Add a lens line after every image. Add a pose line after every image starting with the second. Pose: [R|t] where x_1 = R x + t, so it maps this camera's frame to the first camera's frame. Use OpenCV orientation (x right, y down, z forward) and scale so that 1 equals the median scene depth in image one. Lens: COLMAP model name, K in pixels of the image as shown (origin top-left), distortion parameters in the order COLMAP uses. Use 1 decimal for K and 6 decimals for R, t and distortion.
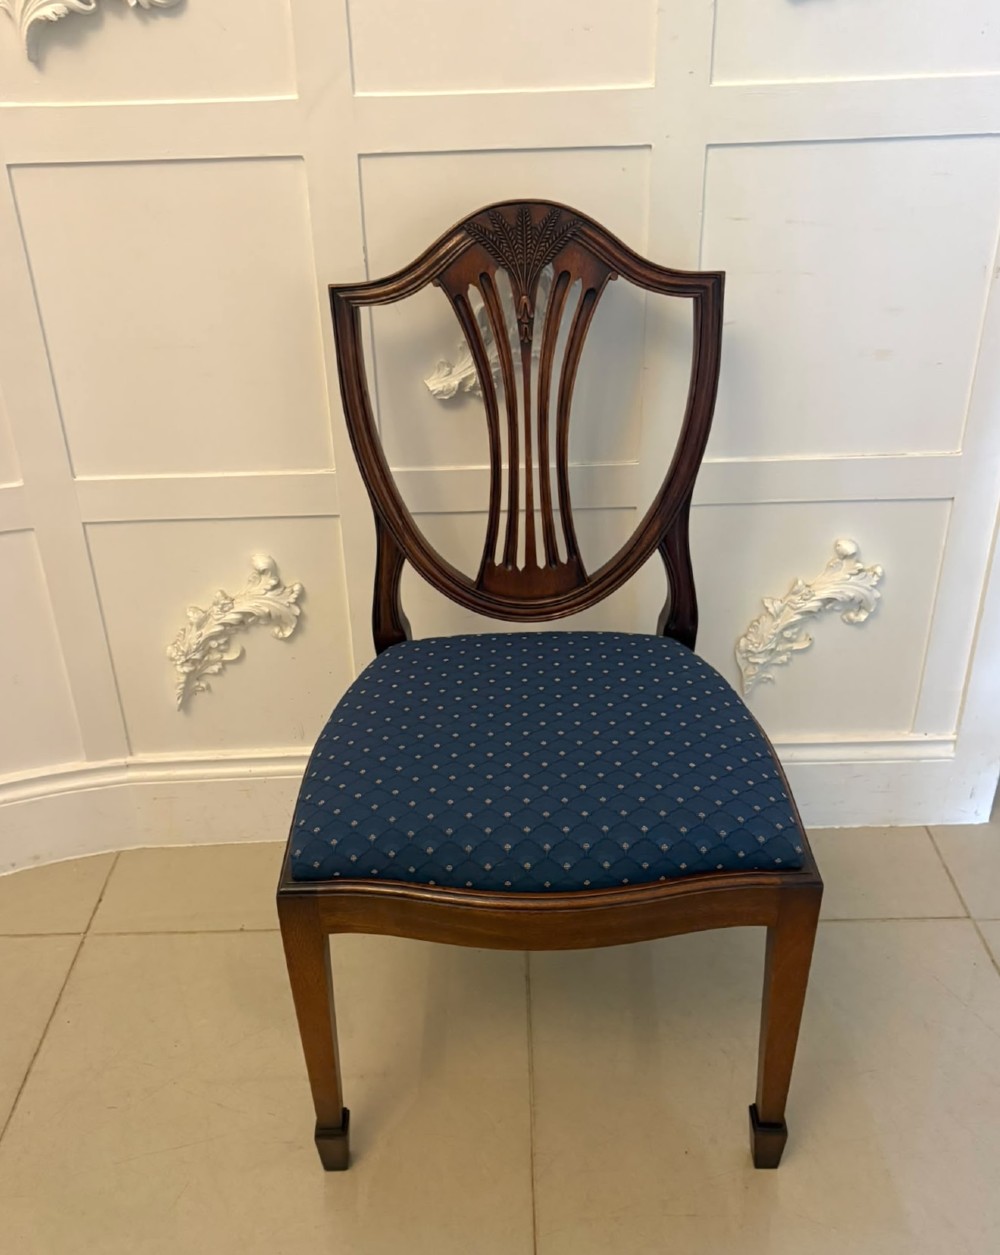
lens RADIAL K [[1136.8, 0, 473.2], [0, 1136.8, 572.3], [0, 0, 1]] dist [0.008446, -0.007008]
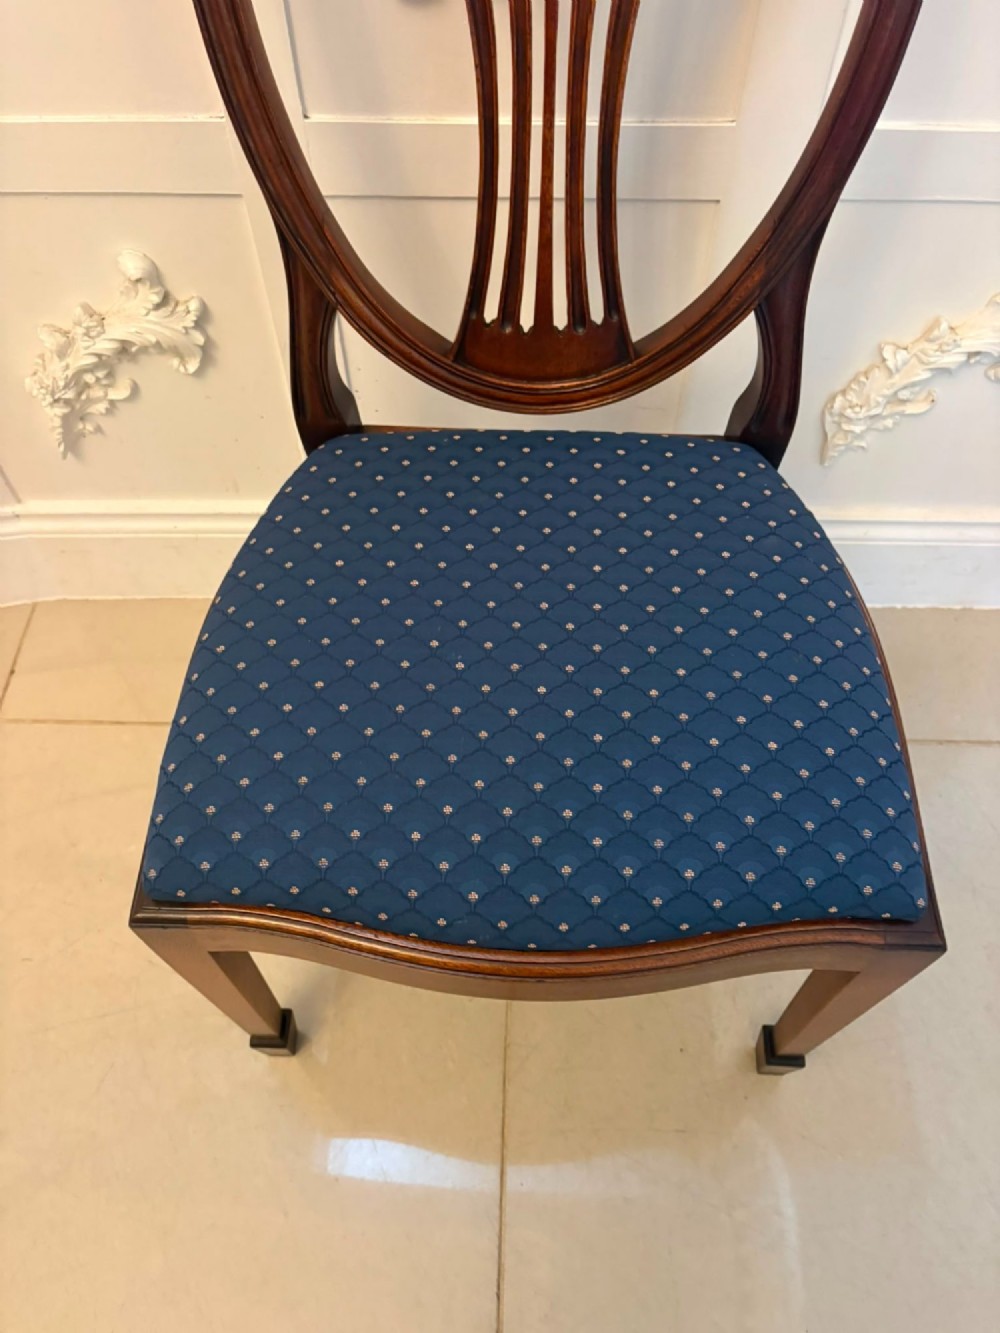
lens RADIAL K [[1009.2, 0, 500.0], [0, 1009.2, 666.5], [0, 0, 1]] dist [0.013990, -0.007397]
pose [[0.999414, 0.030426, 0.015685, 0.024439], [-0.034209, 0.871238, 0.489668, -0.112948], [0.001233, -0.489918, 0.871768, 0.427896]]
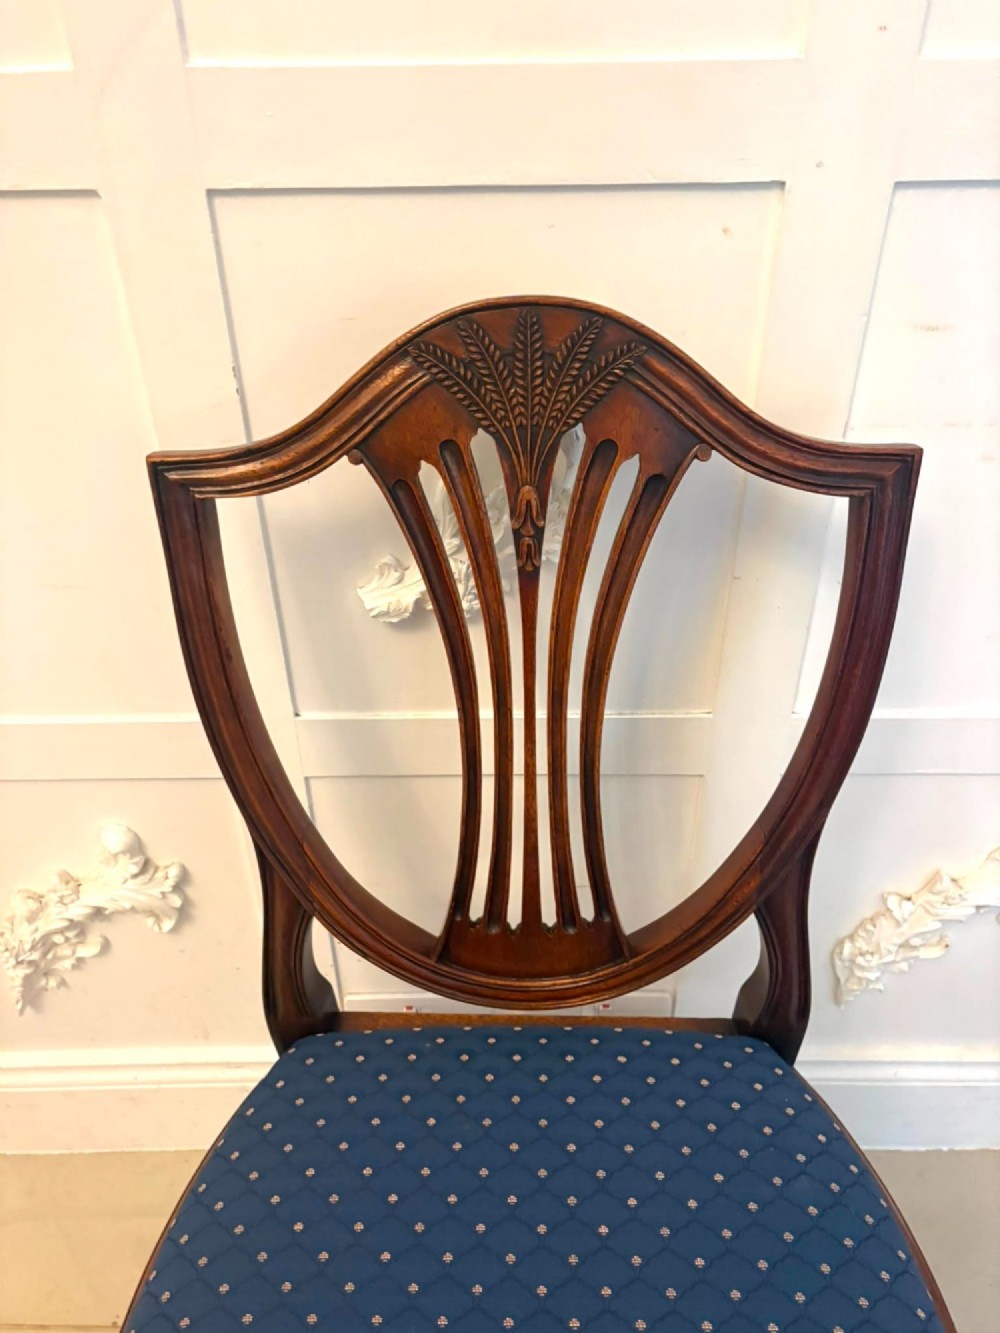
lens RADIAL K [[1009.2, 0, 500.0], [0, 1009.2, 666.5], [0, 0, 1]] dist [0.013990, -0.007397]
pose [[0.999823, 0.017414, 0.007129, 0.028623], [-0.018136, 0.992808, 0.118338, -0.199826], [-0.005017, -0.118447, 0.992948, 0.496319]]
